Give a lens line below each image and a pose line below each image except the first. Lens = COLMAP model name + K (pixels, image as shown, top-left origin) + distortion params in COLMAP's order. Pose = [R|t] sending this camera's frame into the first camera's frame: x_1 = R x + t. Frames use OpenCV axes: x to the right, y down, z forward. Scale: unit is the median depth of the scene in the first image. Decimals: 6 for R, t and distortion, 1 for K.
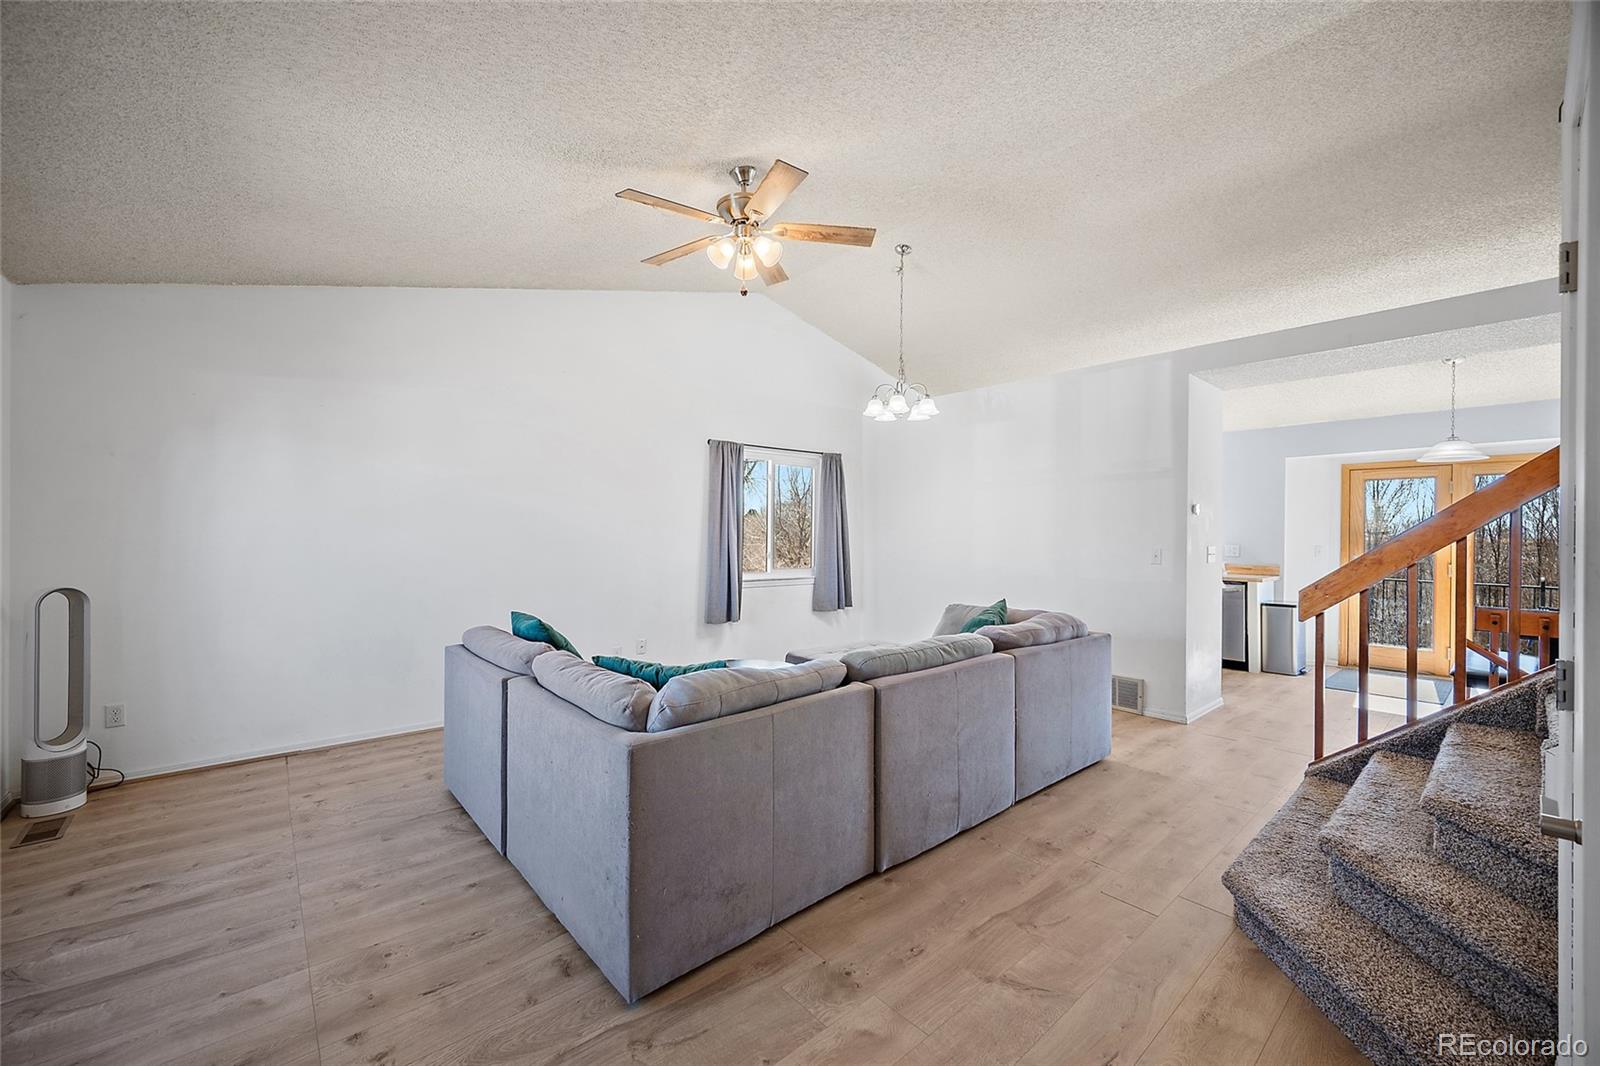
lens RADIAL K [[636.7, 0, 791.5], [0, 636.7, 541.4], [0, 0, 1]] dist [-0.000982, -0.000270]
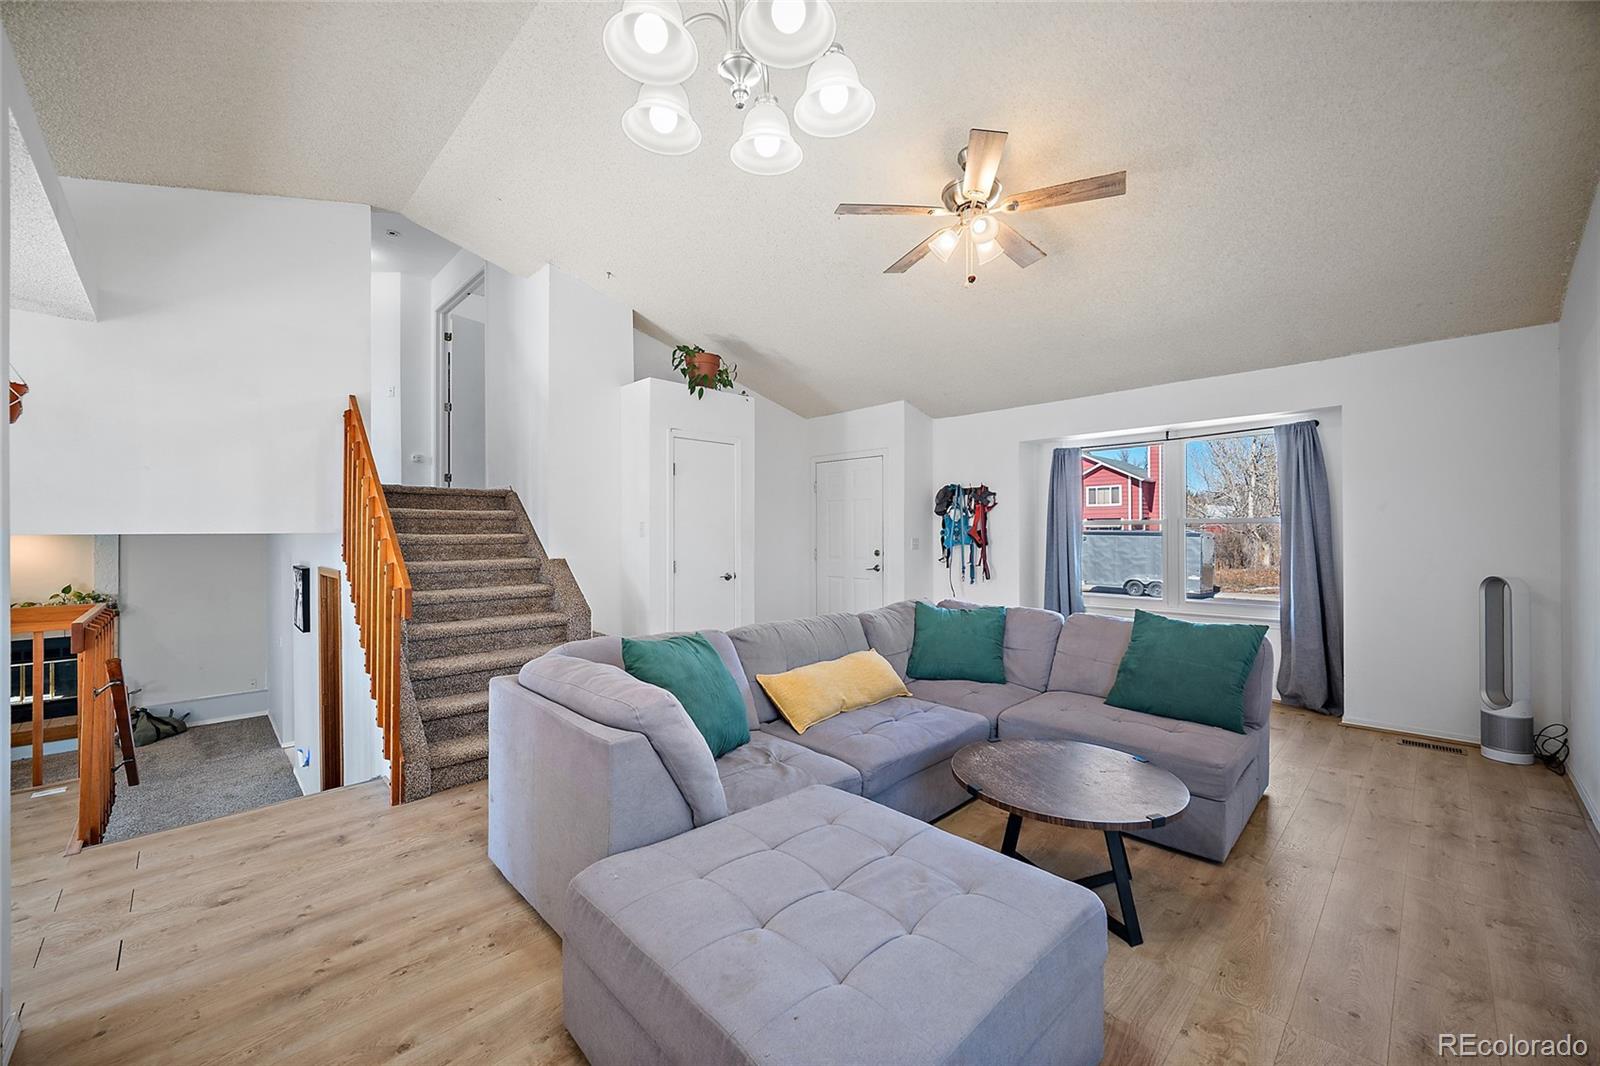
lens RADIAL K [[626.5, 0, 794.5], [0, 626.5, 524.4], [0, 0, 1]] dist [0.000537, 0.000016]
pose [[-0.998539, -0.002768, -0.053965, 0.224096], [-0.002589, 0.999991, -0.003393, -0.018386], [0.053974, -0.003249, -0.998537, 1.761744]]
